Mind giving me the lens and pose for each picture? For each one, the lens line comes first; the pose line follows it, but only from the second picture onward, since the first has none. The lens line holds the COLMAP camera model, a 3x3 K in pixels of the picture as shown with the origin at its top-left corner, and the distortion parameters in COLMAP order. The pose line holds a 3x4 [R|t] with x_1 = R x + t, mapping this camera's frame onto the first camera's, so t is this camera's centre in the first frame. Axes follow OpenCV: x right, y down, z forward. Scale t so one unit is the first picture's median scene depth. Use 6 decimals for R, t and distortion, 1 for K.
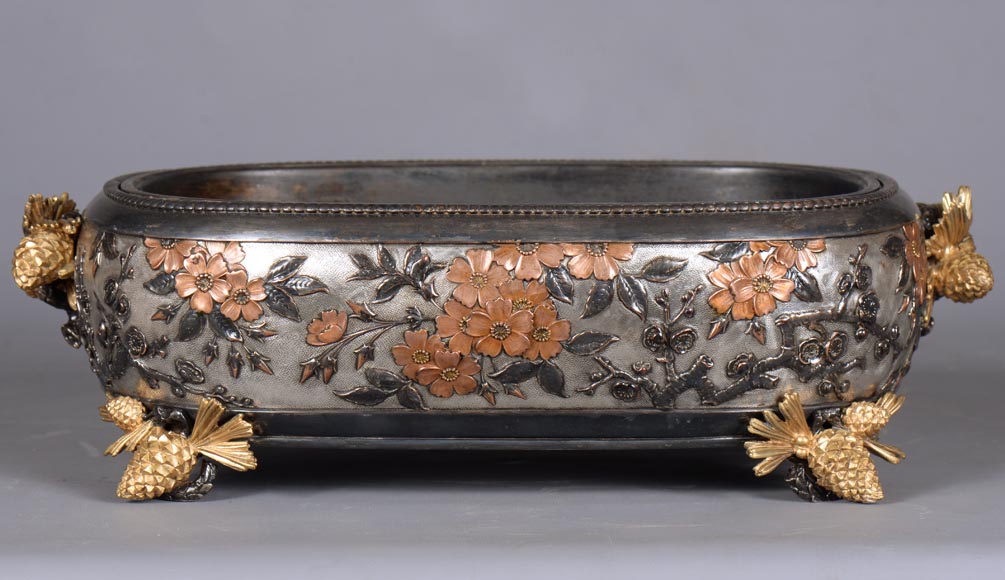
lens RADIAL K [[3779.4, 0, 504.1], [0, 3779.4, 290.3], [0, 0, 1]] dist [-0.230425, 0.000000]
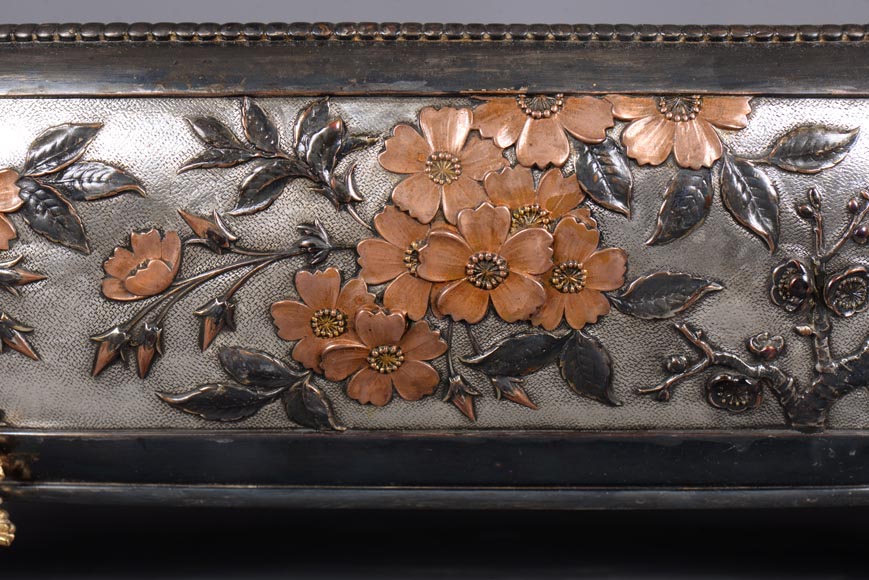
lens RADIAL K [[3072.9, 0, 432.6], [0, 3072.9, 287.1], [0, 0, 1]] dist [-0.210628, 0.000000]
pose [[0.999938, 0.000045, -0.011149, -0.003543], [-0.000432, 0.999397, -0.034715, 0.026707], [0.011141, 0.034718, 0.999335, 0.585310]]
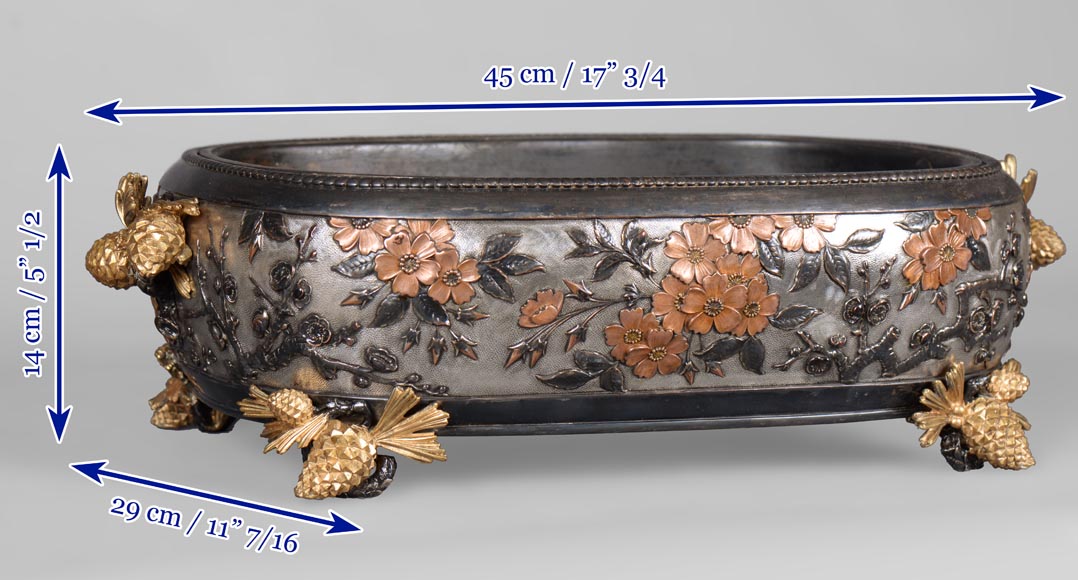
lens RADIAL K [[3531.6, 0, 538.0], [0, 3531.6, 289.6], [0, 0, 1]] dist [-0.160668, 0.000000]
pose [[0.936996, -0.023867, 0.348524, -0.352652], [0.023173, 0.999712, 0.006160, -0.000312], [-0.348571, 0.002304, 0.937280, 0.167061]]
